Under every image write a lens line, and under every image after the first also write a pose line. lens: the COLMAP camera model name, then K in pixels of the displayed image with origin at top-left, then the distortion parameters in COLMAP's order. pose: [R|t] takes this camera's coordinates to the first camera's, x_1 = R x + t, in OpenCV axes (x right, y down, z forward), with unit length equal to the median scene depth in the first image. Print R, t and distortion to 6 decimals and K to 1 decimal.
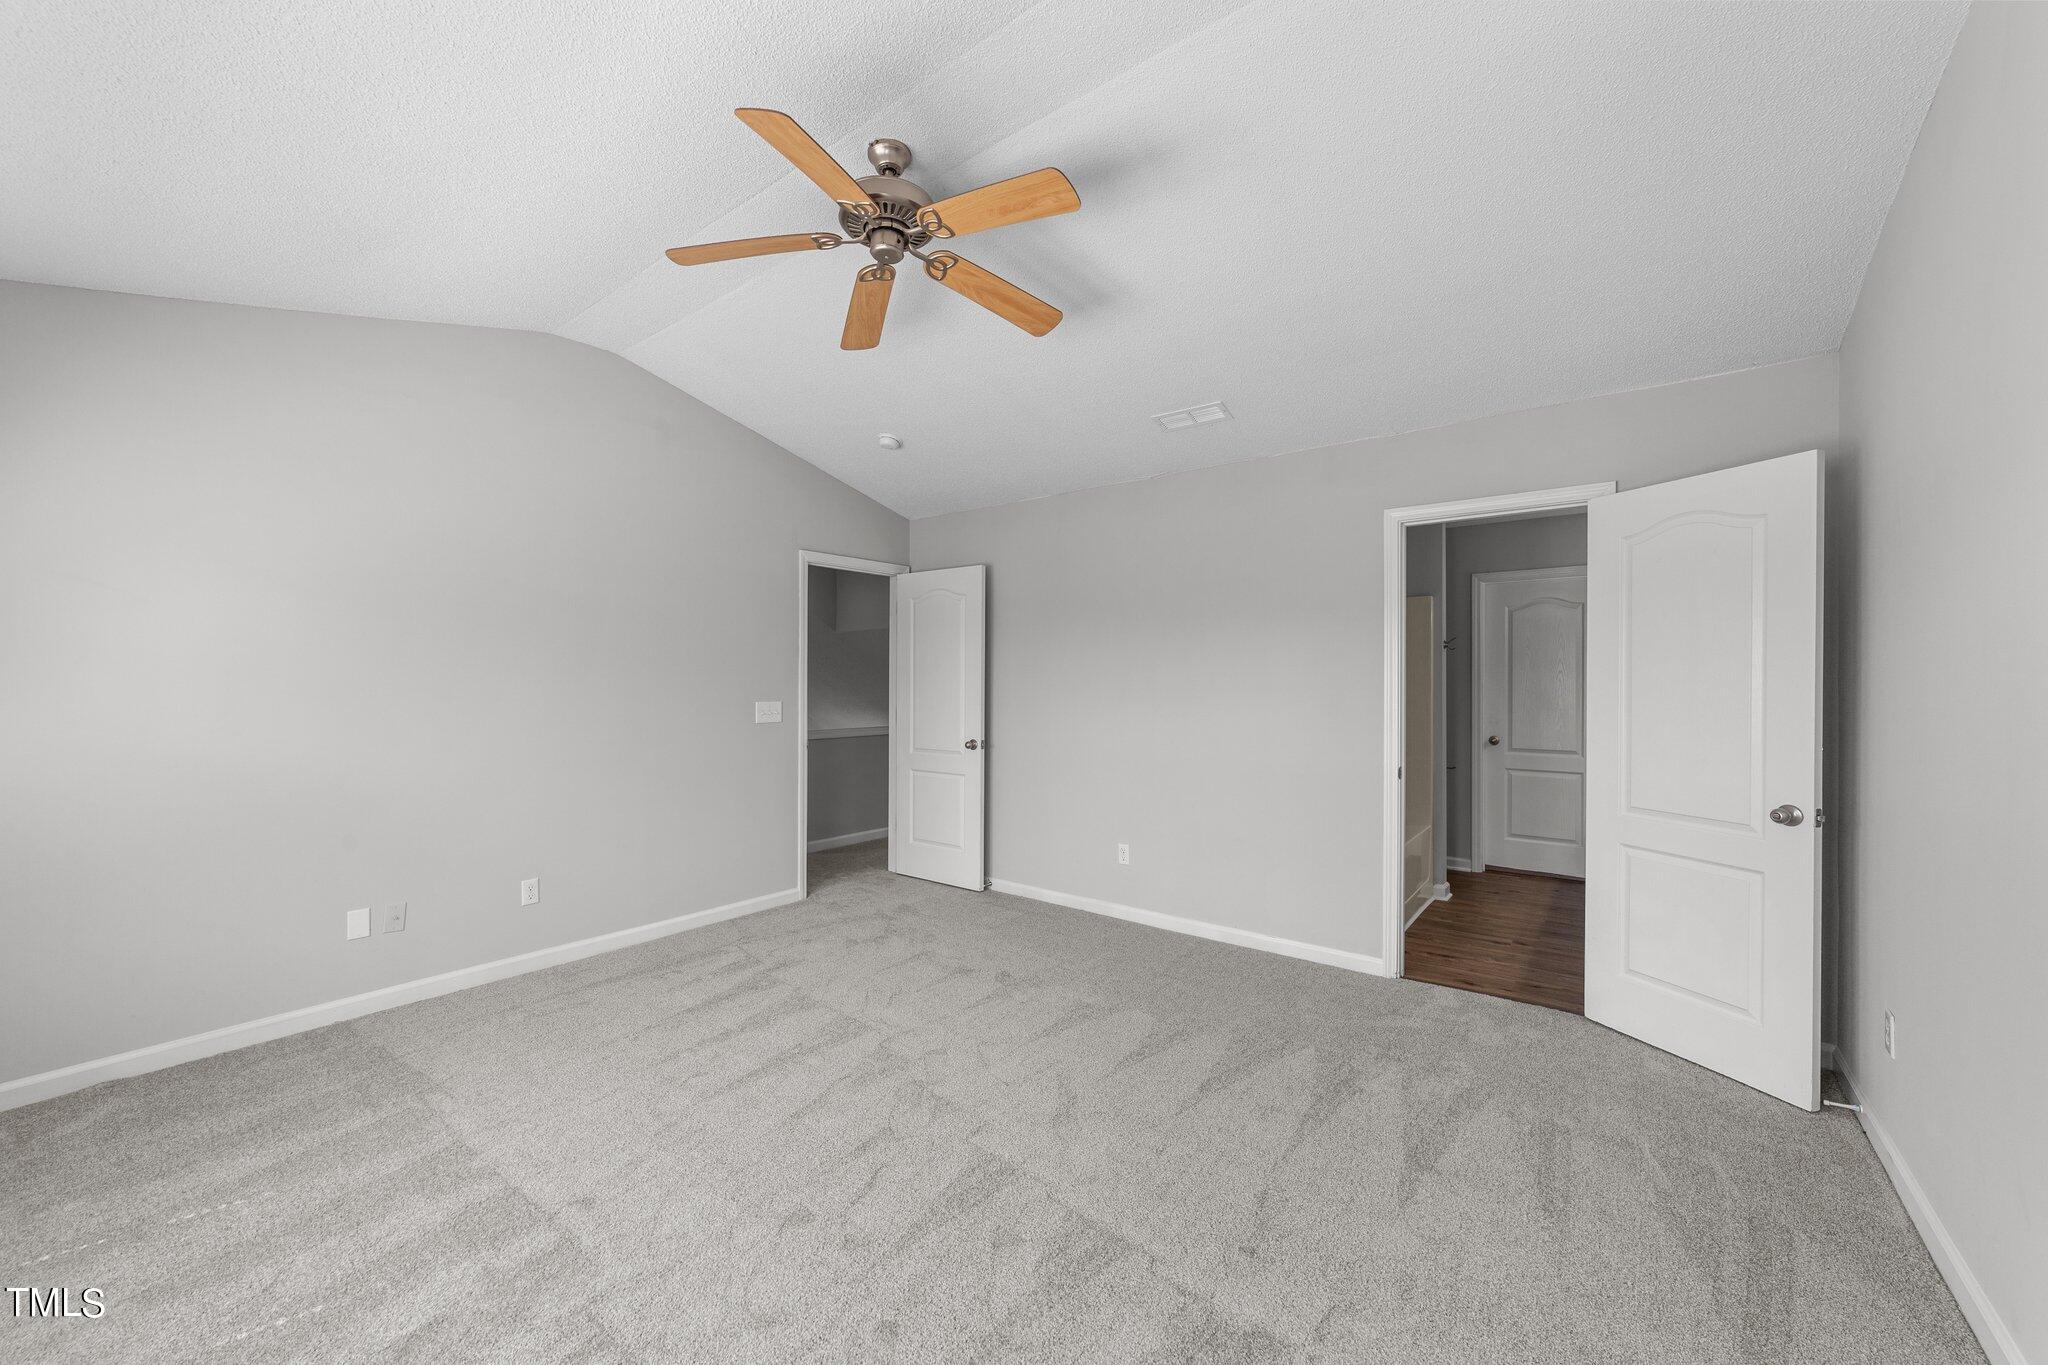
lens RADIAL K [[788.4, 0, 1022.0], [0, 788.4, 682.2], [0, 0, 1]] dist [-0.017878, 0.008264]
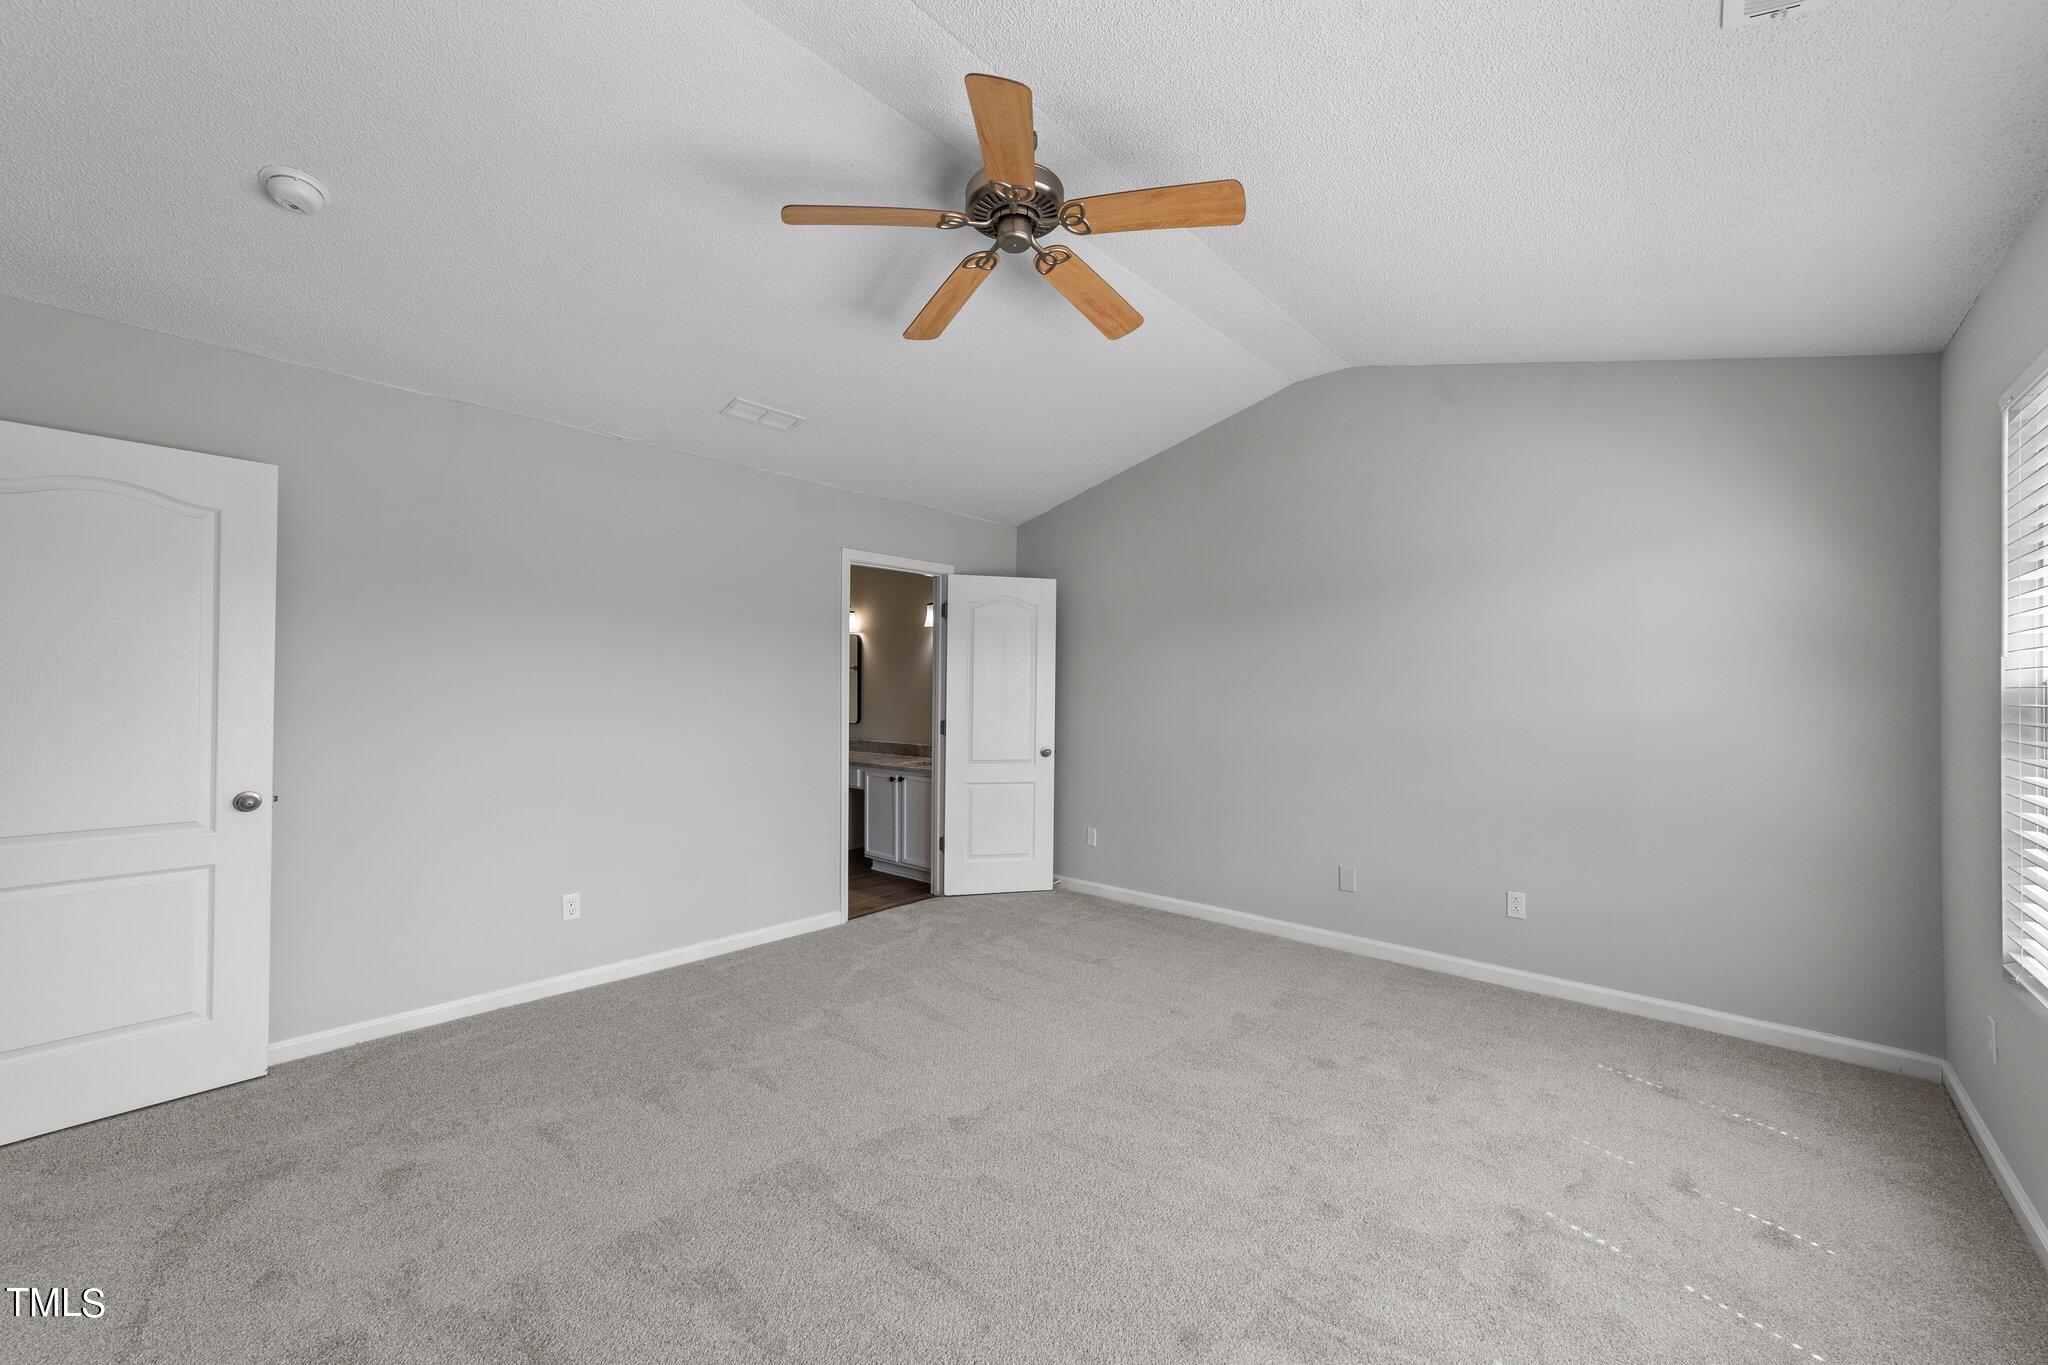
lens RADIAL K [[788.4, 0, 1037.5], [0, 788.4, 682.7], [0, 0, 1]] dist [-0.017878, 0.008264]
pose [[0.056816, 0.006685, 0.998362, -0.764910], [-0.006868, 0.999957, -0.006305, -0.000415], [-0.998361, -0.006498, 0.056860, 0.620772]]
